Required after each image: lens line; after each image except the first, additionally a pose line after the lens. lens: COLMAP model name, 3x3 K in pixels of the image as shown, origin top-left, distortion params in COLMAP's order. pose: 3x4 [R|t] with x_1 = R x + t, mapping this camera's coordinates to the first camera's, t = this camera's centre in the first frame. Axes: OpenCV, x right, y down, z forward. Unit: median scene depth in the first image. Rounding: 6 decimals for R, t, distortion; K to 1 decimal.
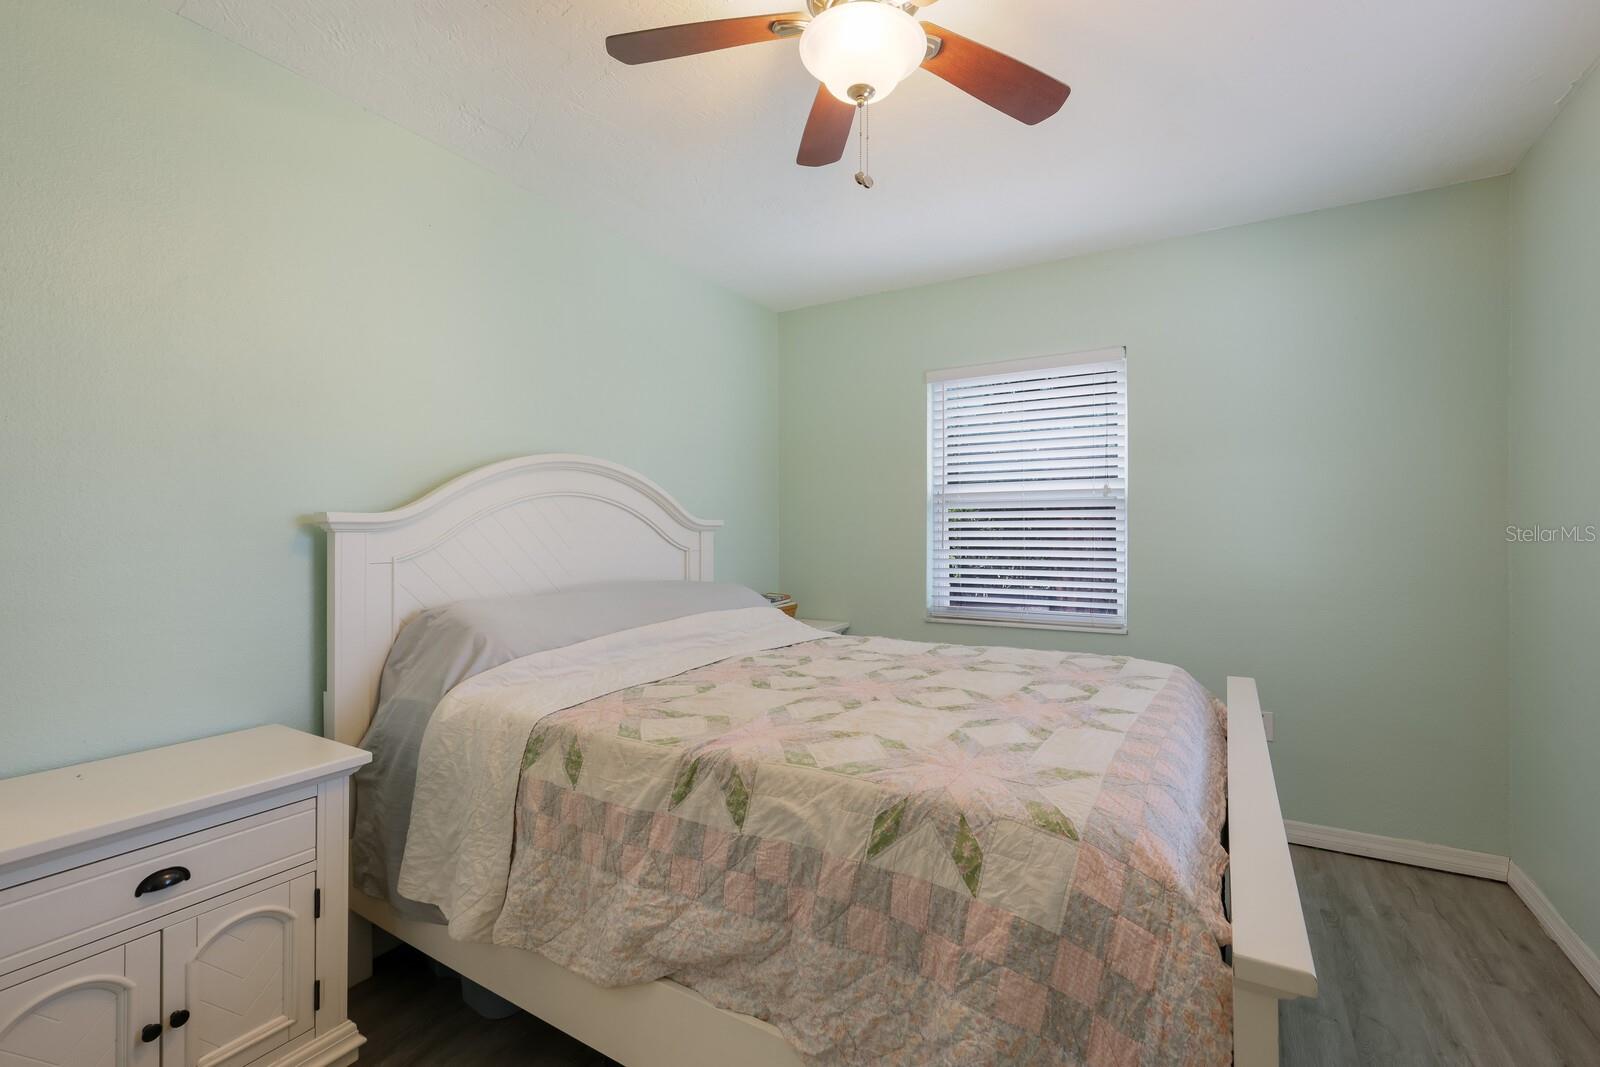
lens RADIAL K [[701.3, 0, 795.4], [0, 701.3, 522.8], [0, 0, 1]] dist [0.000607, 0.000157]
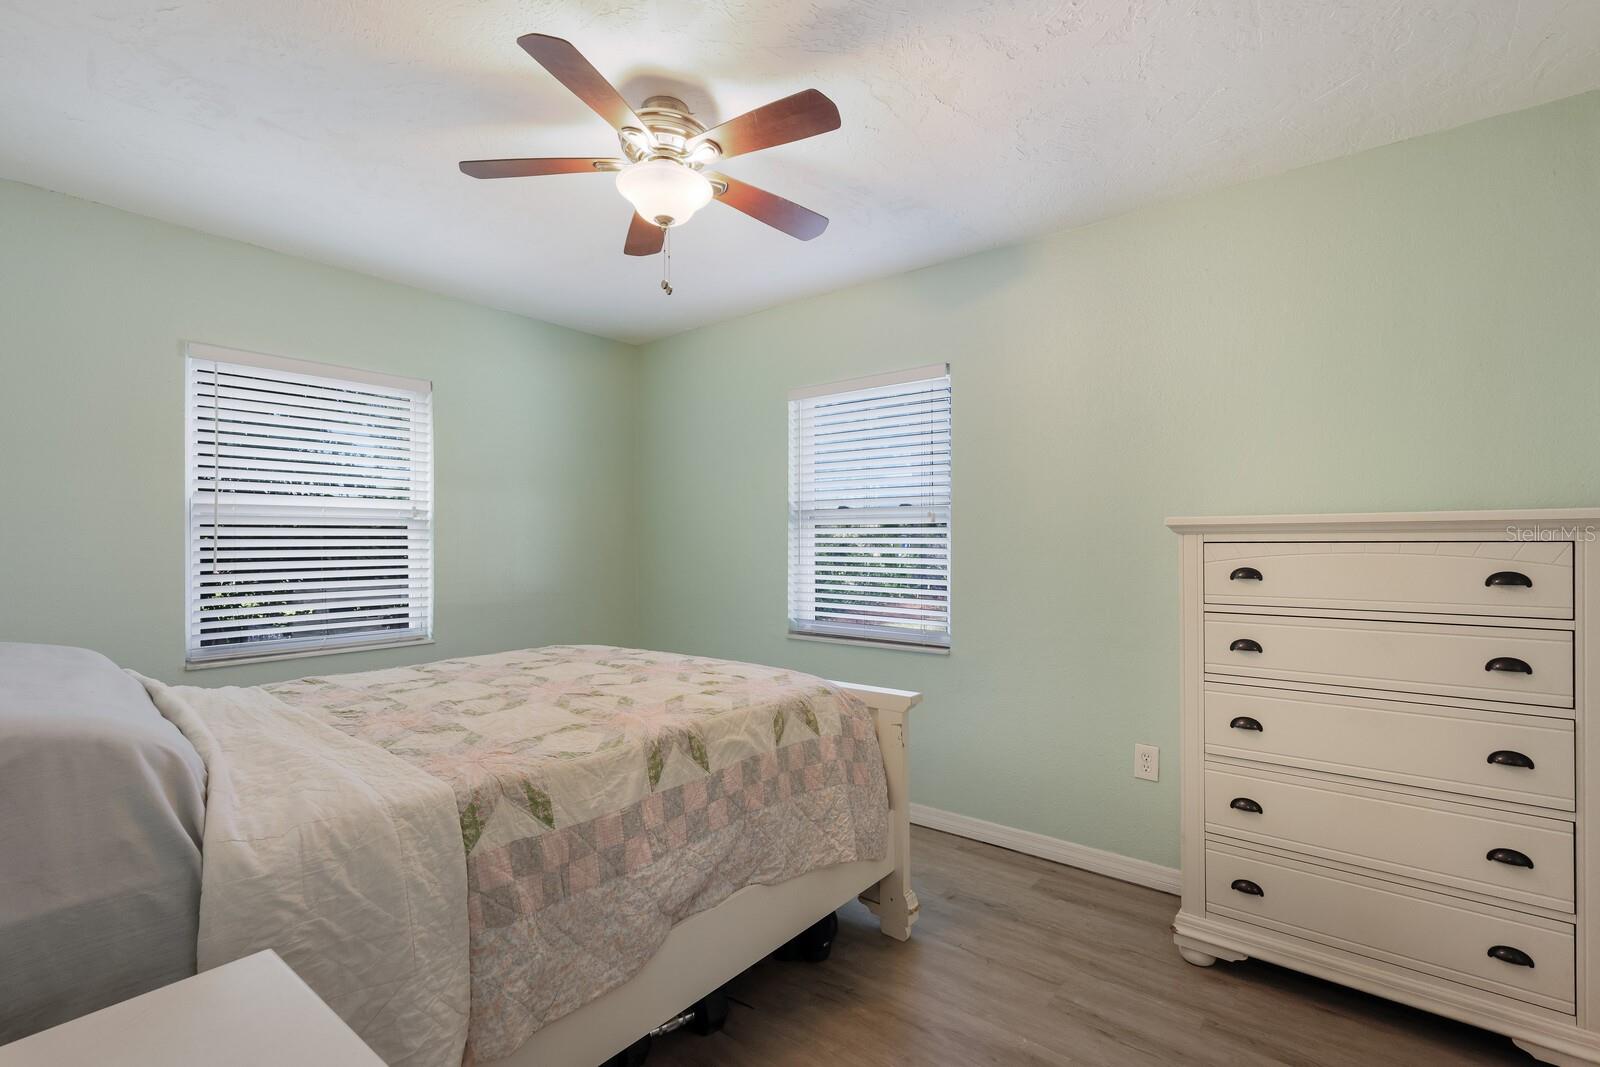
lens RADIAL K [[737.5, 0, 800.0], [0, 737.5, 533.5], [0, 0, 1]] dist [0.001606, 0.000264]
pose [[0.132044, 0.016637, 0.991104, -1.307191], [-0.005139, 0.999857, -0.016099, 0.004359], [-0.991231, -0.002968, 0.132111, 0.577585]]
